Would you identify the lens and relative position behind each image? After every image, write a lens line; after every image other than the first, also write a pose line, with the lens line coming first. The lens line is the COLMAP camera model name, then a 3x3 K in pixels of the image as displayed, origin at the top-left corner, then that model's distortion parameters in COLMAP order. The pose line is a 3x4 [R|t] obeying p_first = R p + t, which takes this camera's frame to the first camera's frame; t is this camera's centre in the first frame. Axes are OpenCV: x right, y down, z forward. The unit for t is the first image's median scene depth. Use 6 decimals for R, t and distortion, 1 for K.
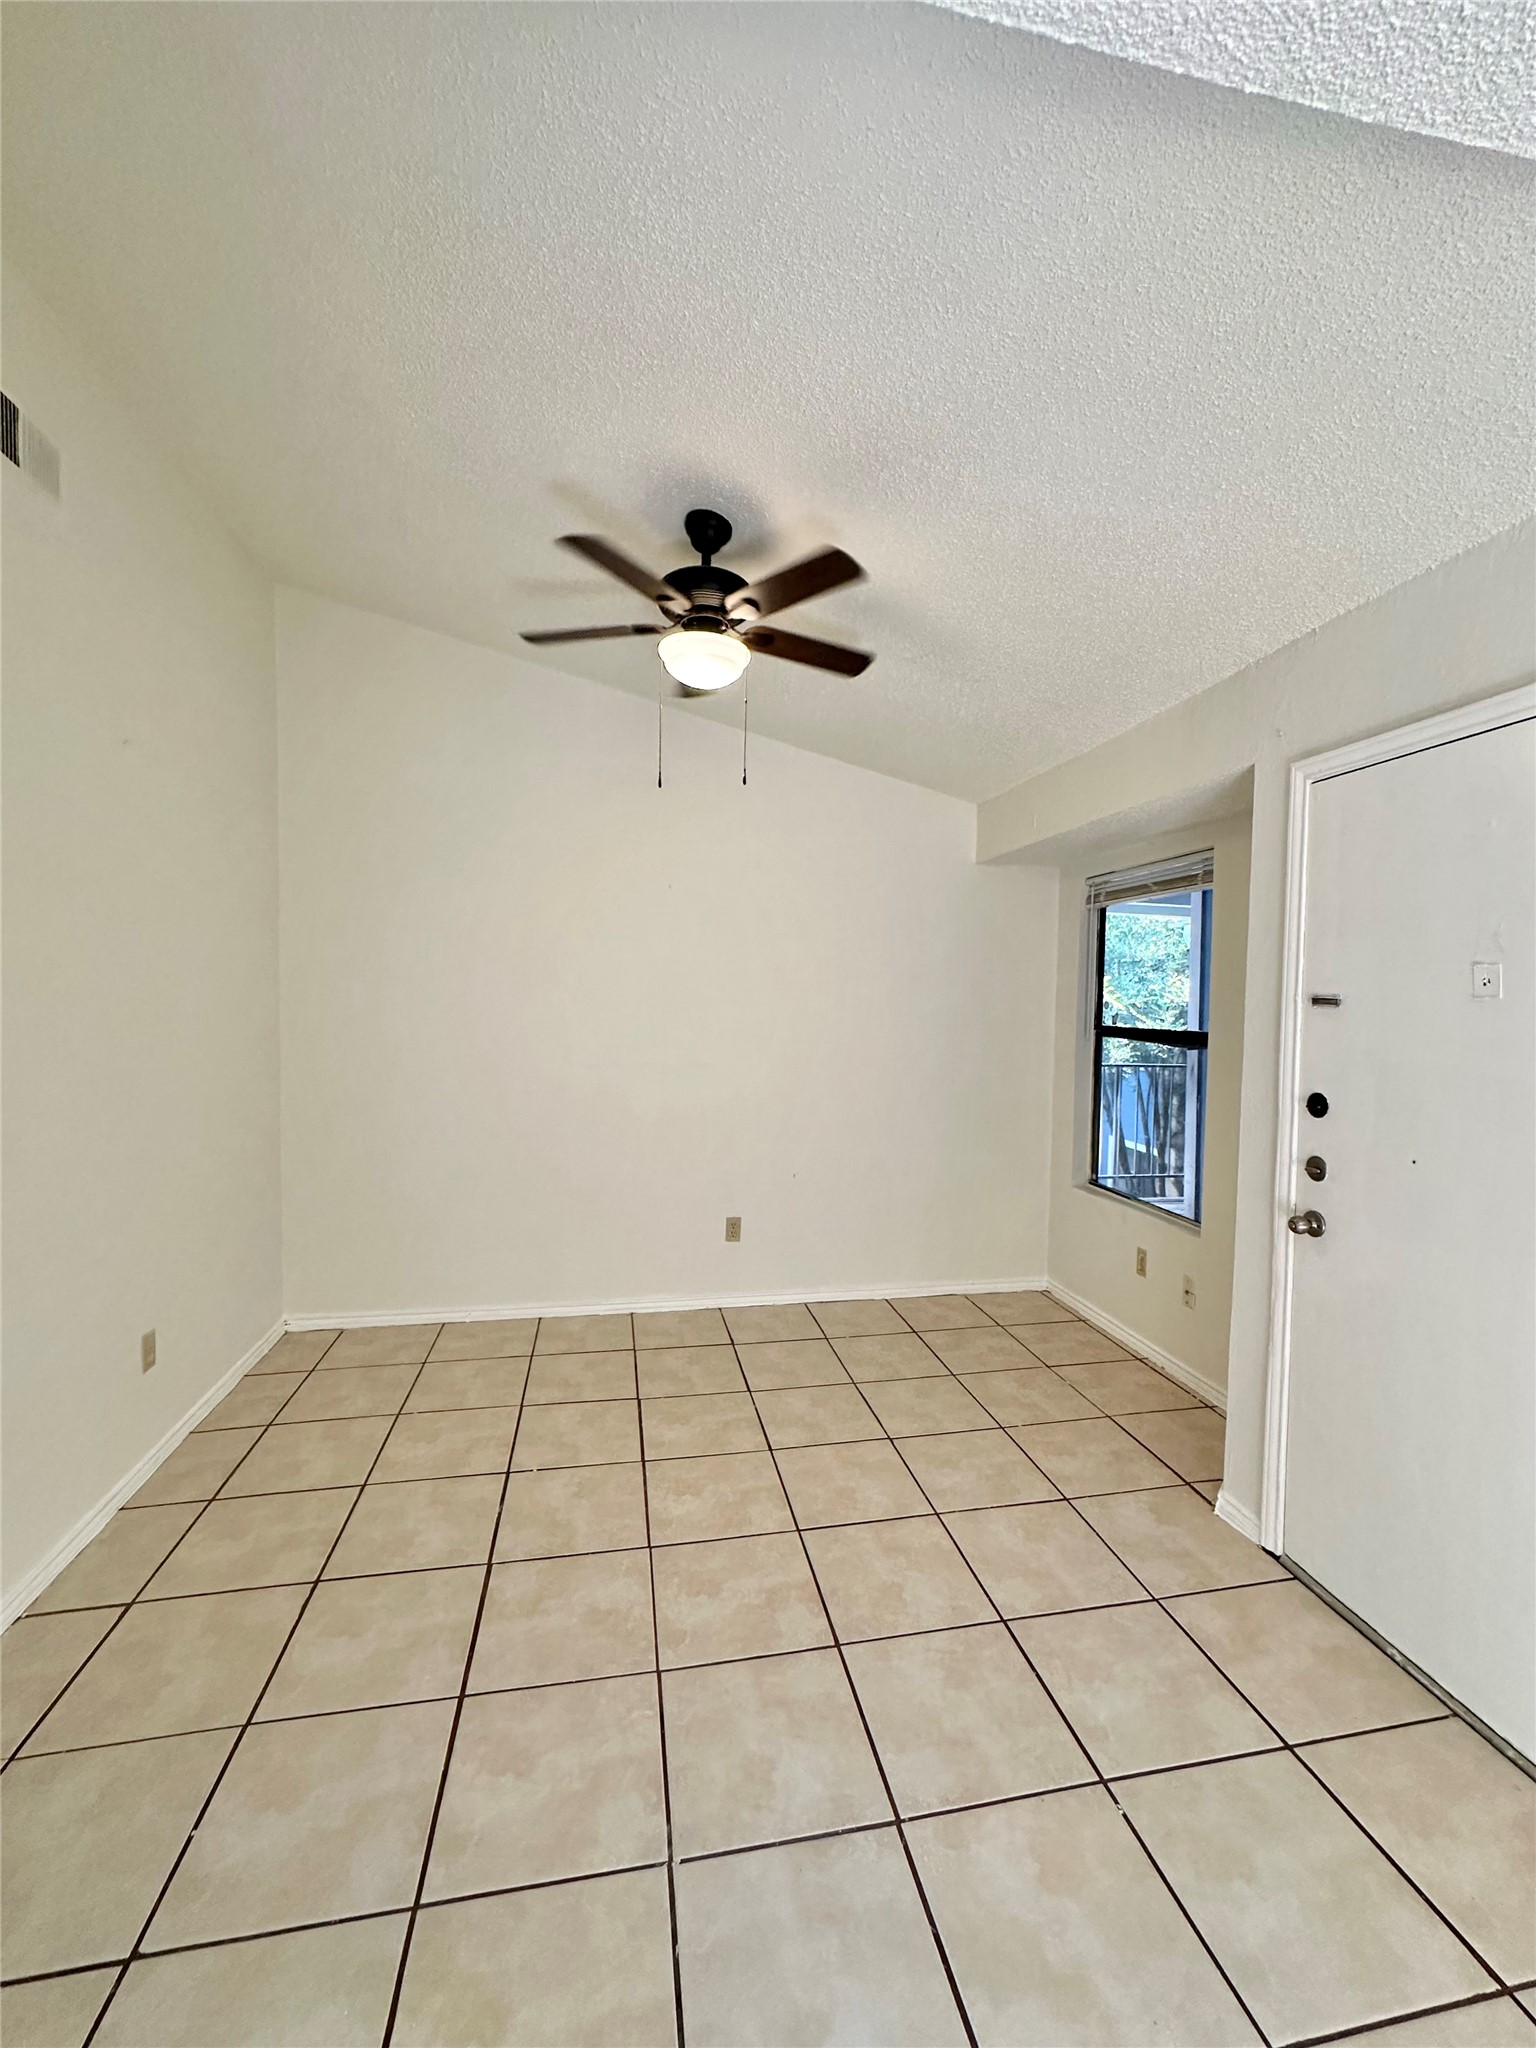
lens RADIAL K [[821.0, 0, 773.2], [0, 821.0, 1020.8], [0, 0, 1]] dist [-0.001436, 0.000500]
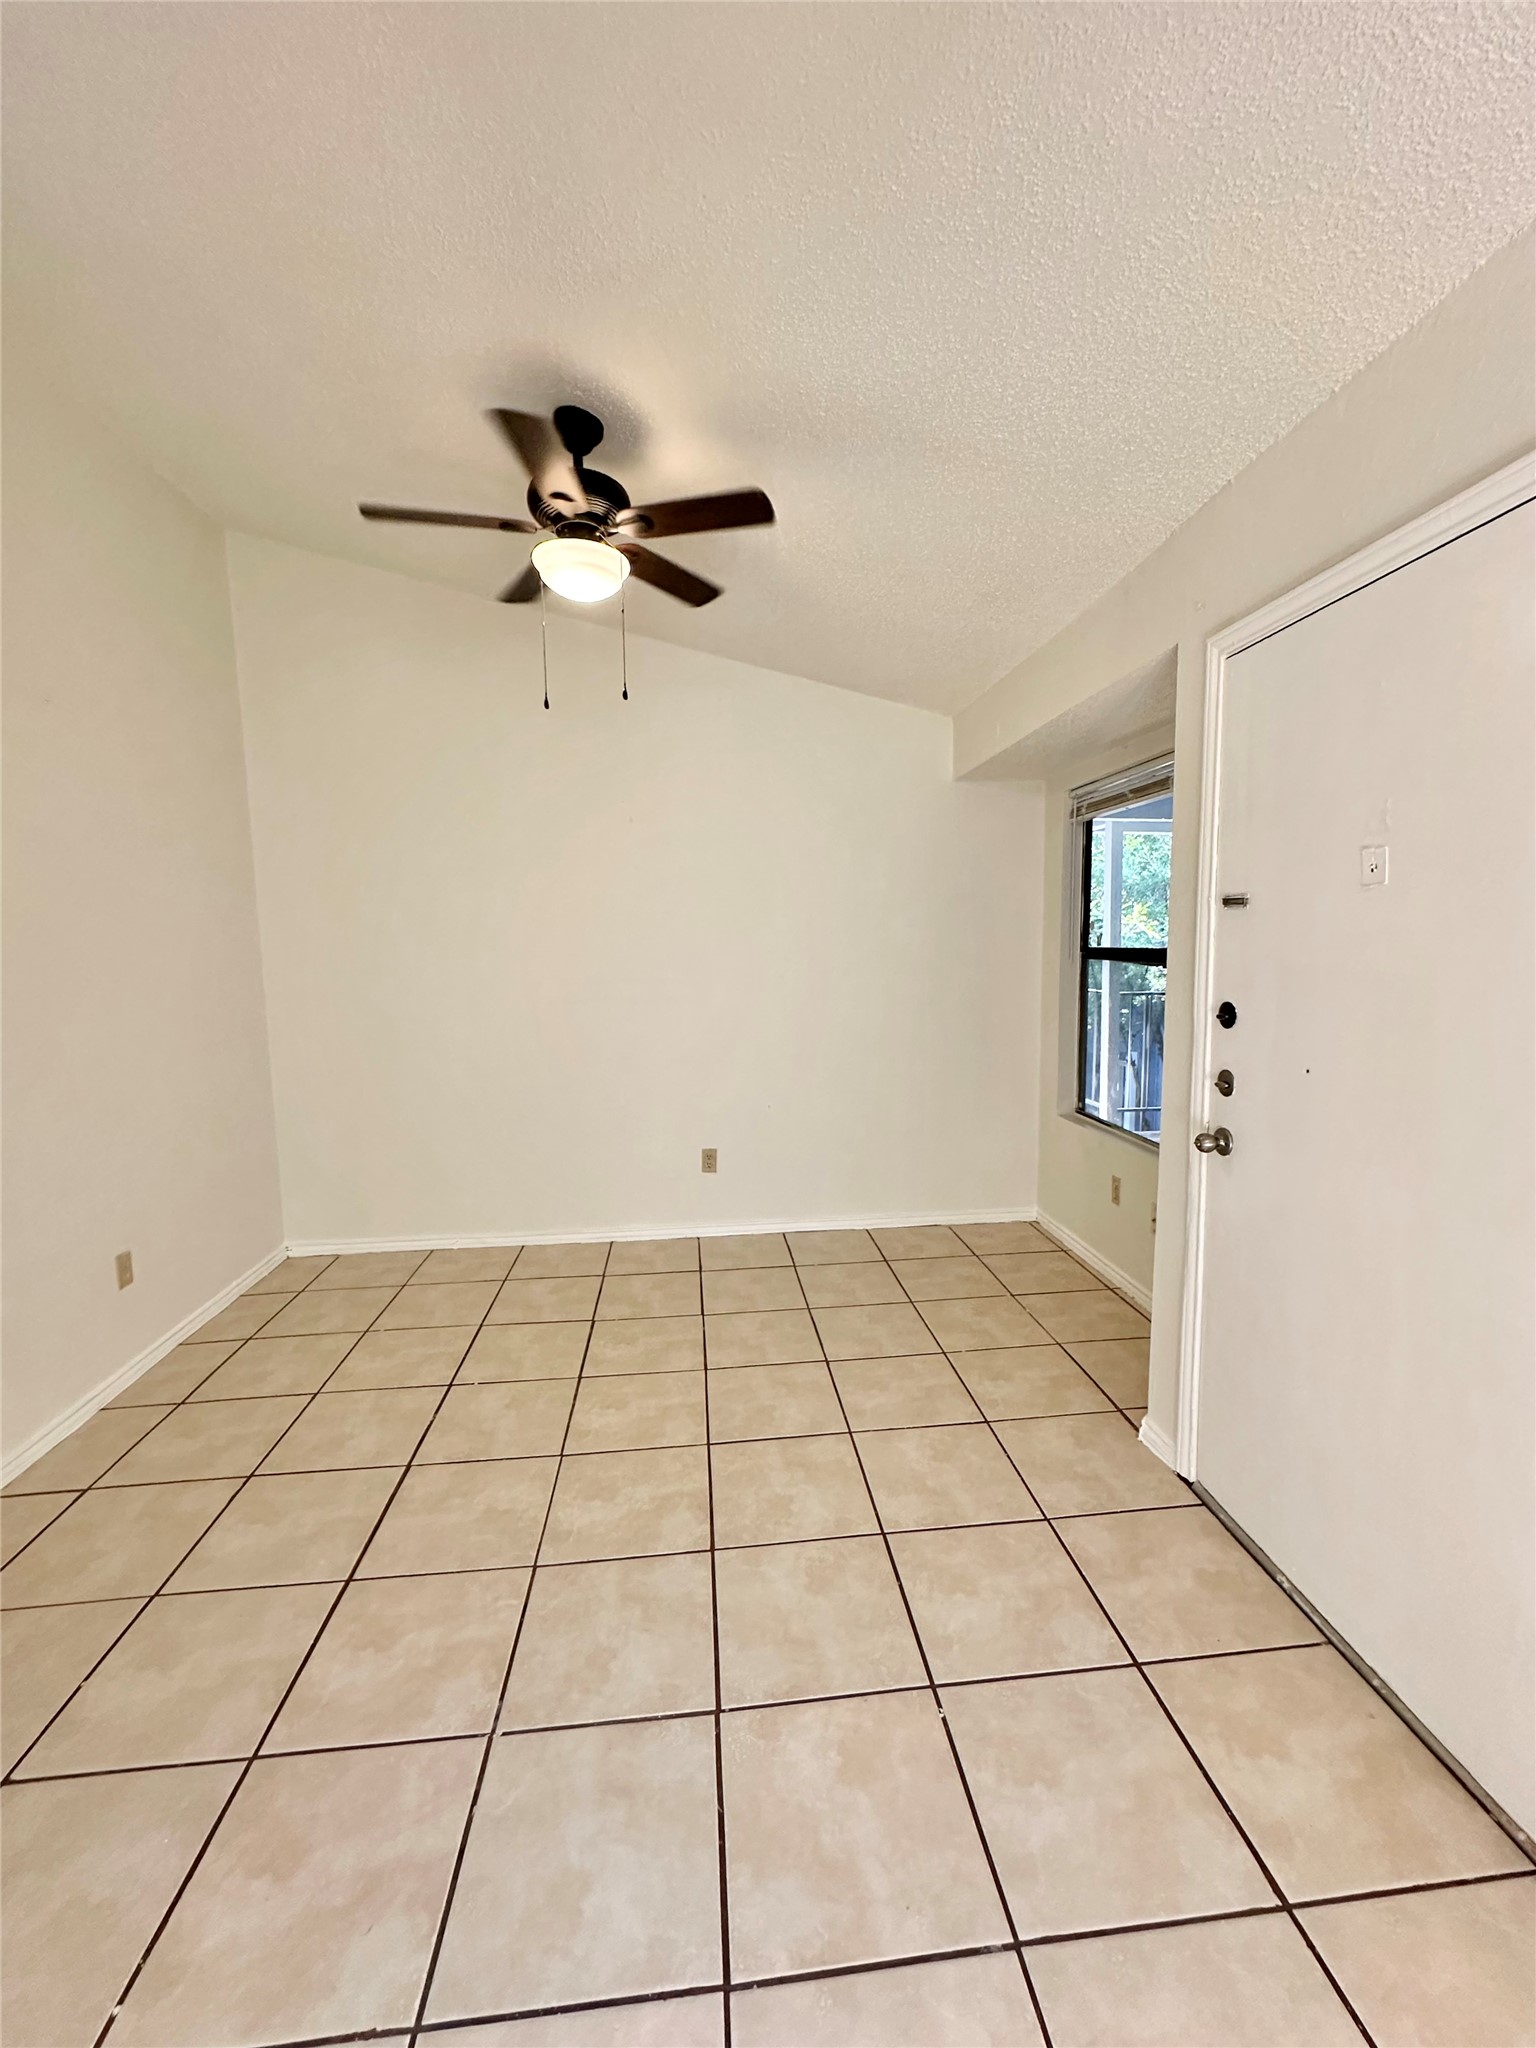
lens RADIAL K [[821.0, 0, 773.2], [0, 821.0, 1020.8], [0, 0, 1]] dist [-0.001436, 0.000500]
pose [[0.995196, -0.022552, -0.095269, 0.202641], [0.028918, 0.997402, 0.065974, 0.027983], [0.093534, -0.068412, 0.993263, 0.026326]]
